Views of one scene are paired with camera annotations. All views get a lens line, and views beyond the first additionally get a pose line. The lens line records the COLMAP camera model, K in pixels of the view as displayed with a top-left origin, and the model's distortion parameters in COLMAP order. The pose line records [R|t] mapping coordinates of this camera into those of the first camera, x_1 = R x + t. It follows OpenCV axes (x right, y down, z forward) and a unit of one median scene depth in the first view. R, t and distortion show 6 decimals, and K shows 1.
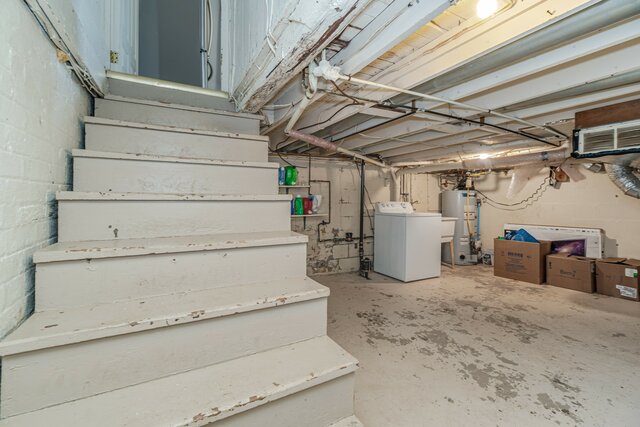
lens RADIAL K [[282.8, 0, 318.9], [0, 282.8, 204.4], [0, 0, 1]] dist [0.000958, 0.000986]
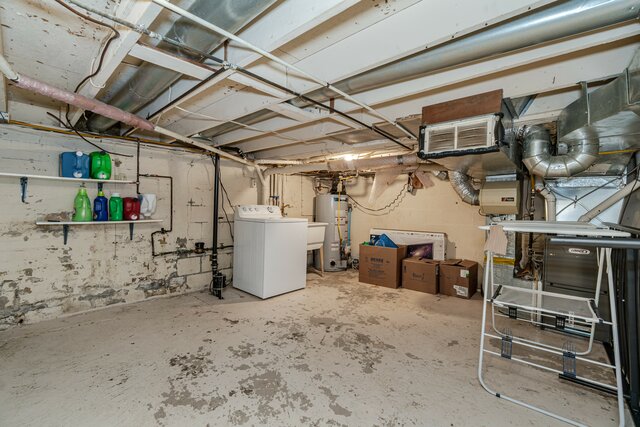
lens RADIAL K [[274.5, 0, 318.6], [0, 274.5, 217.4], [0, 0, 1]] dist [-0.002345, -0.000079]
pose [[0.942618, 0.001389, 0.333871, 0.199109], [-0.012334, 0.999454, 0.030666, 0.000292], [-0.333646, -0.033024, 0.942120, 0.182362]]
